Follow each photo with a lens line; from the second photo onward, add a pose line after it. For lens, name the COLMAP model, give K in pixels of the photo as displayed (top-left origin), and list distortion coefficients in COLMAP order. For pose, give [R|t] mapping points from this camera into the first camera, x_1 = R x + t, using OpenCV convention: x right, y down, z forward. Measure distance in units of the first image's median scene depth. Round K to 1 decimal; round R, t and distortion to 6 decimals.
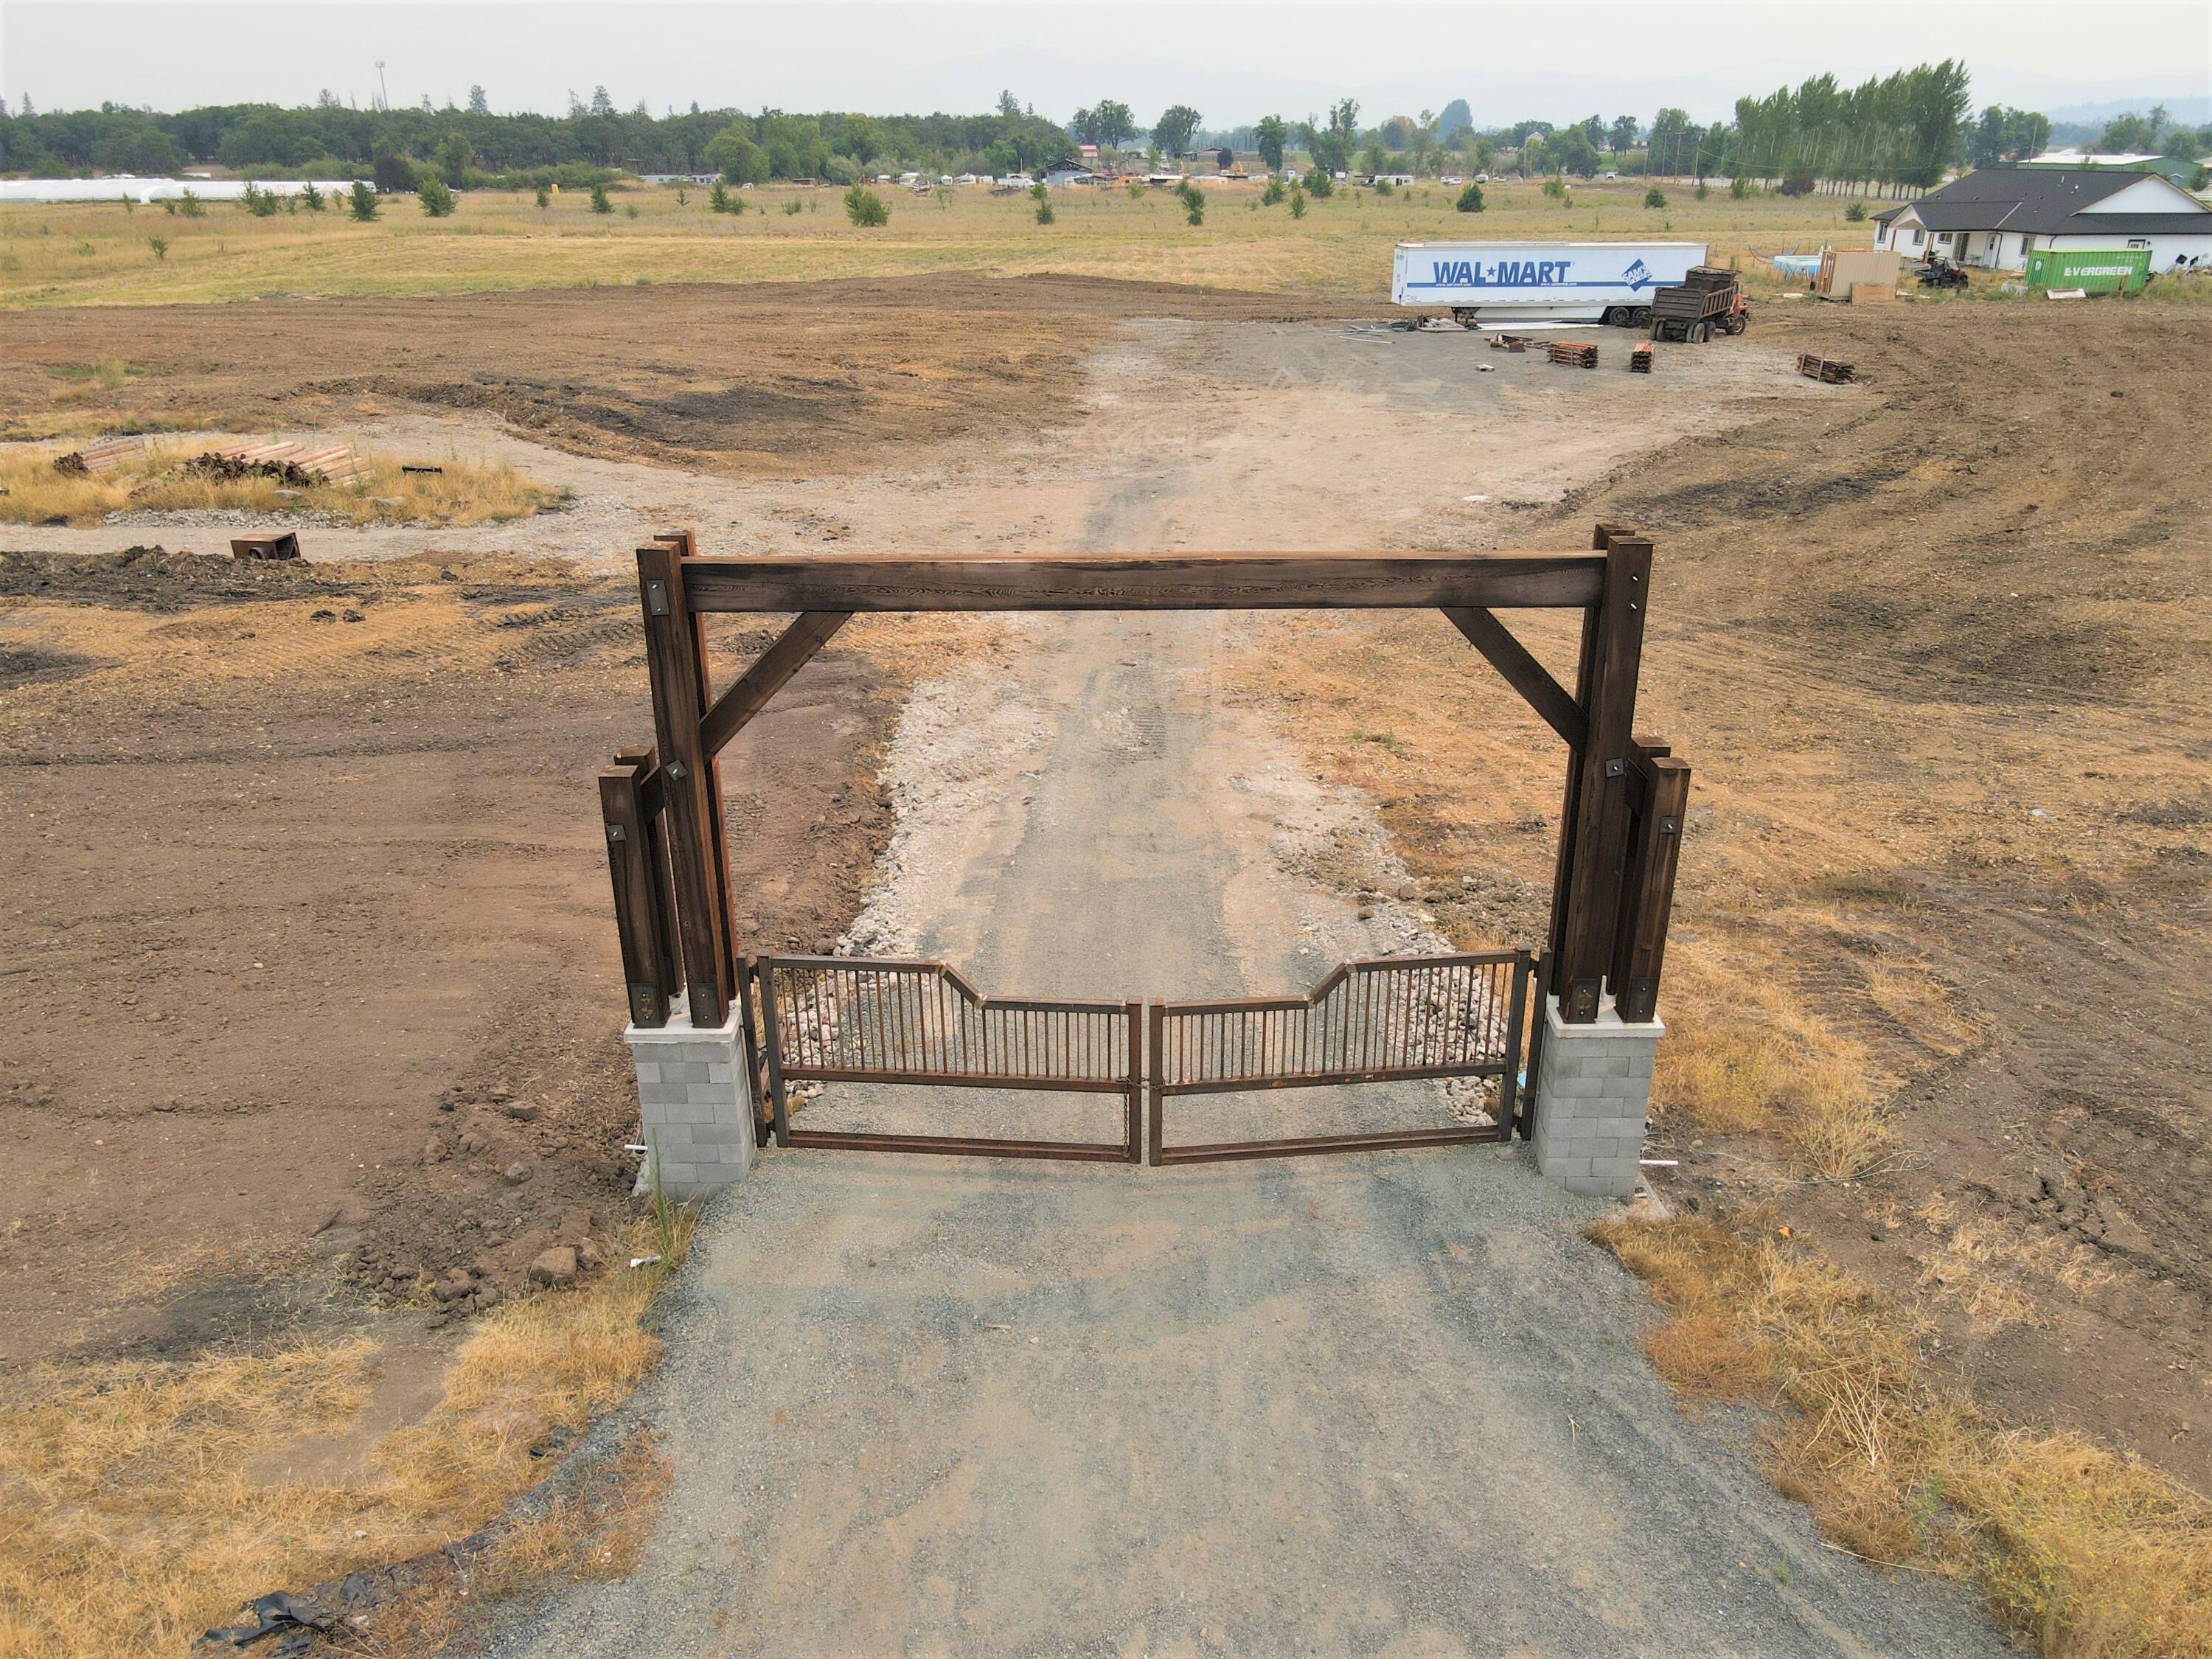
lens RADIAL K [[1574.1, 0, 1112.4], [0, 1574.1, 827.3], [0, 0, 1]] dist [0.020340, -0.001170]
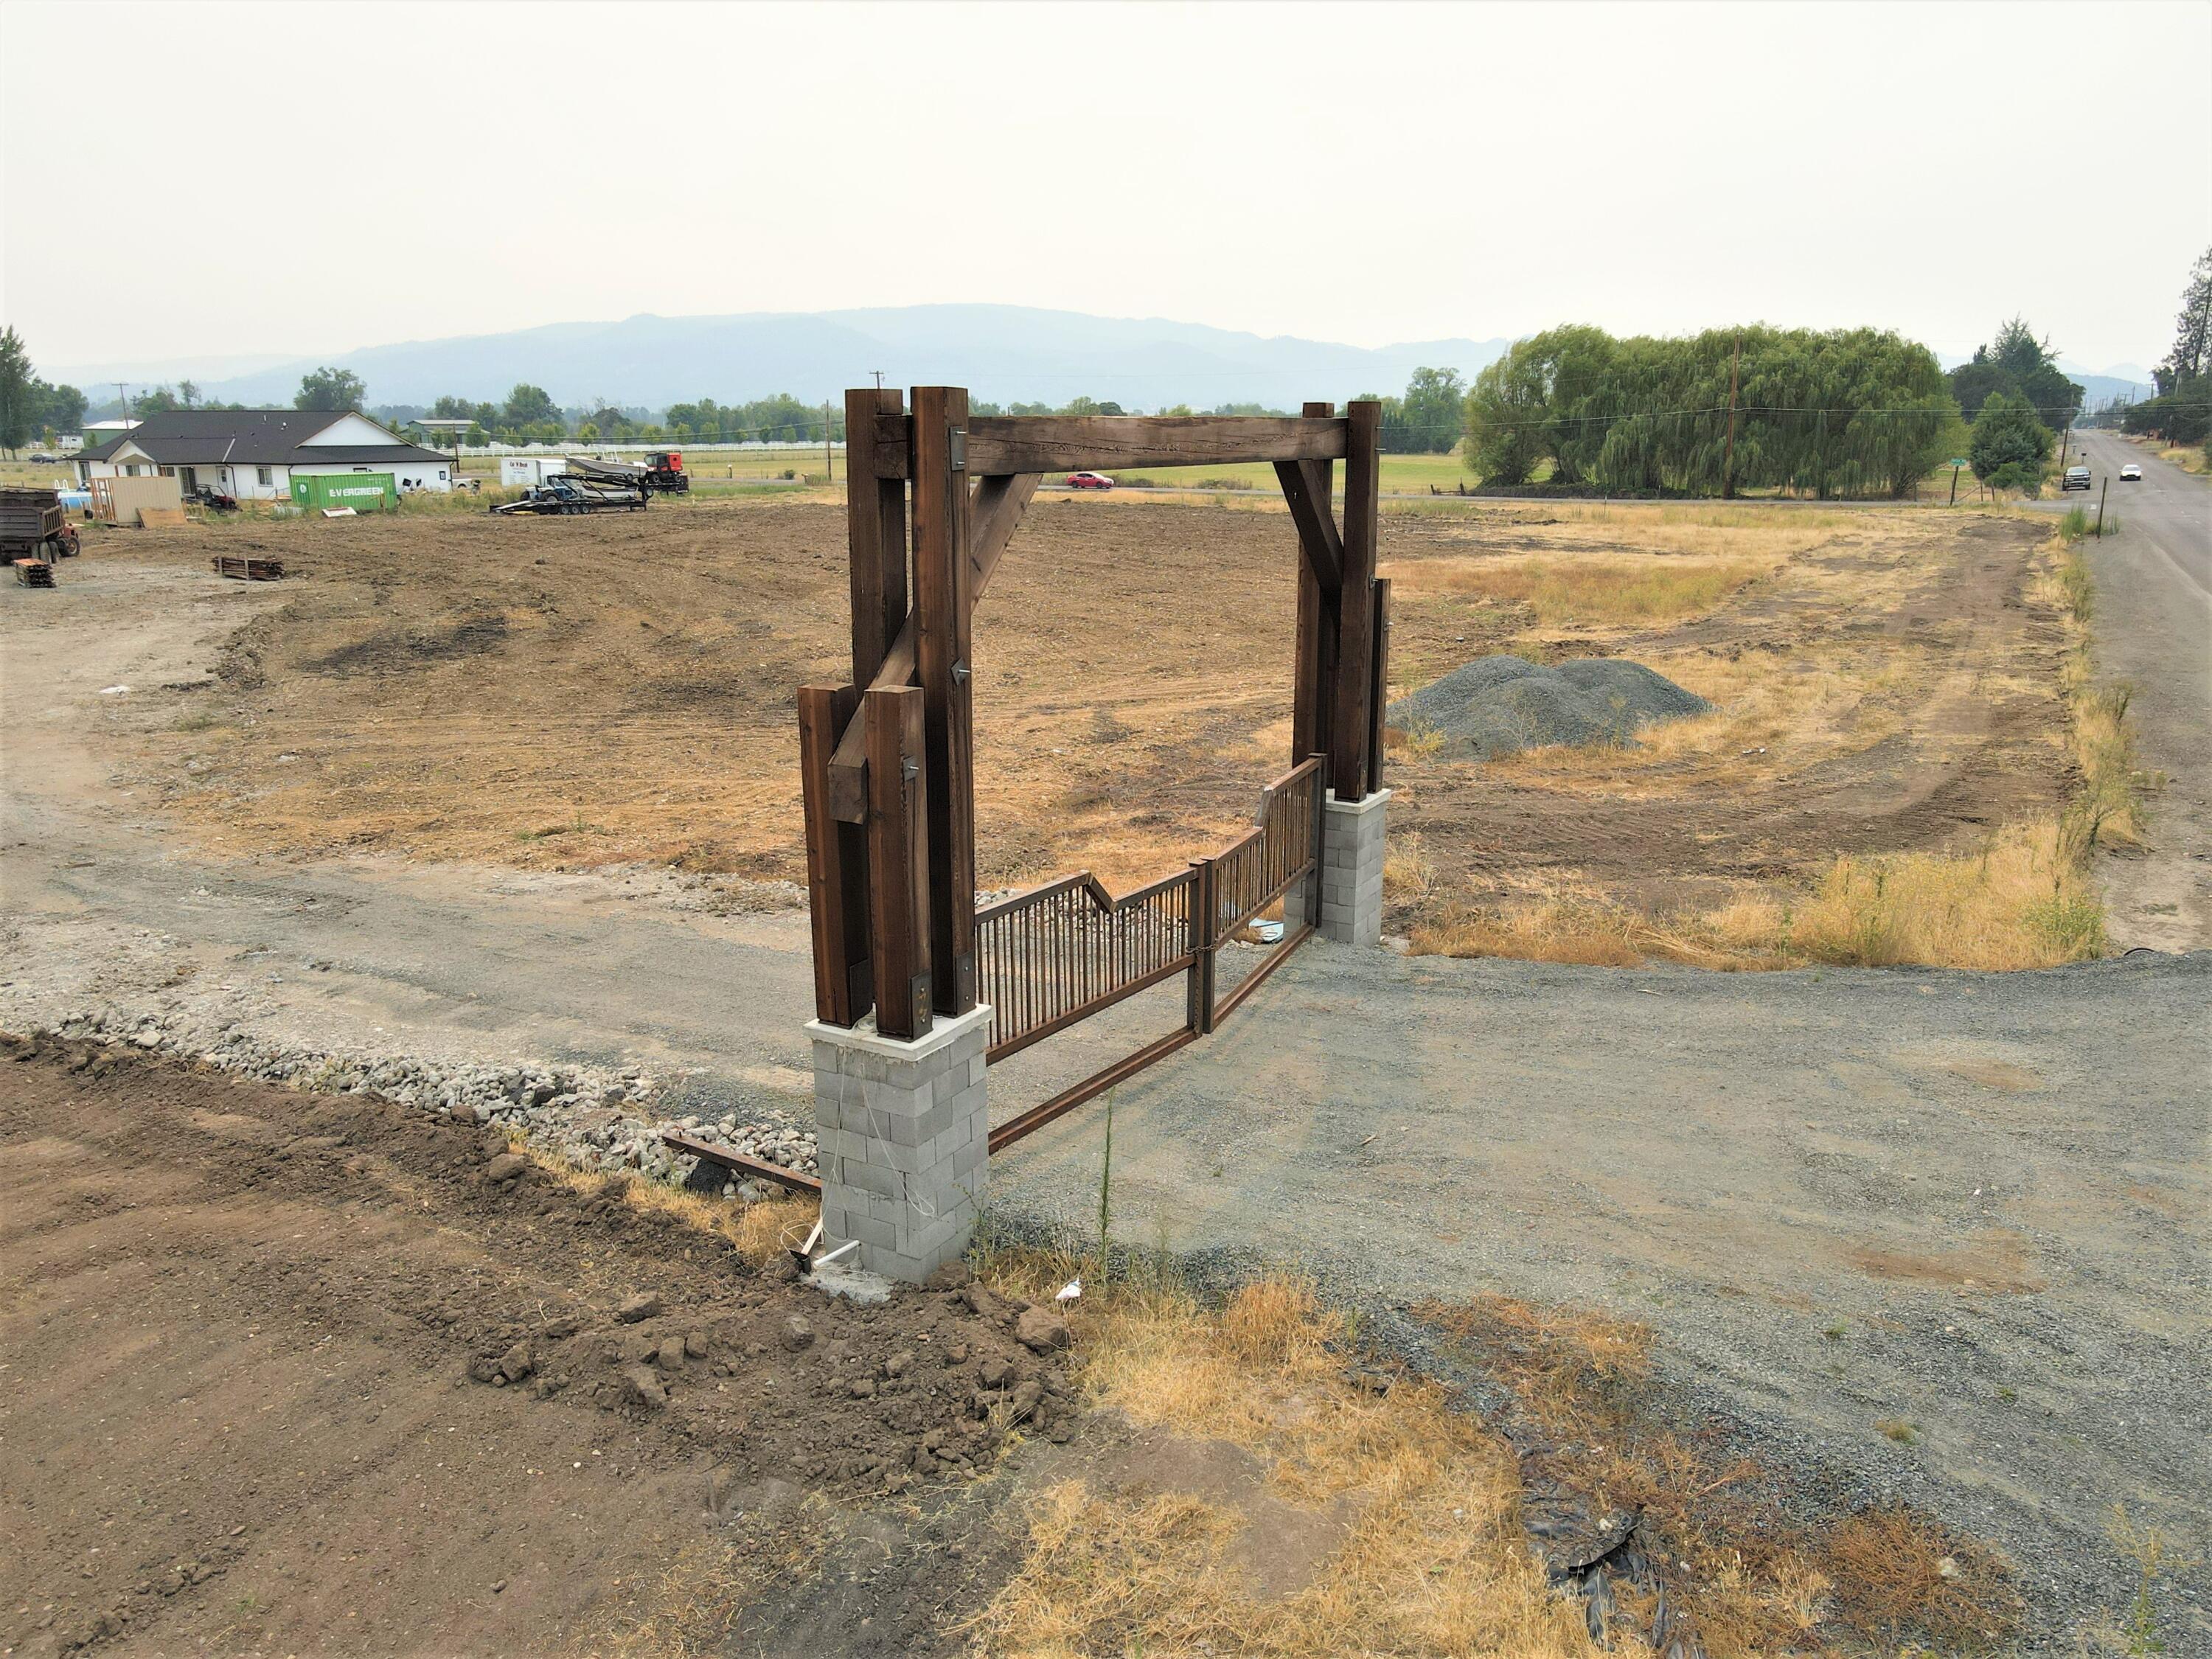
lens RADIAL K [[1574.1, 0, 1112.4], [0, 1574.1, 827.3], [0, 0, 1]] dist [0.020340, -0.001170]
pose [[0.517419, -0.213194, 0.828750, -0.498784], [0.330984, 0.942952, 0.035926, 0.019515], [-0.789131, 0.255714, 0.558465, 0.271263]]
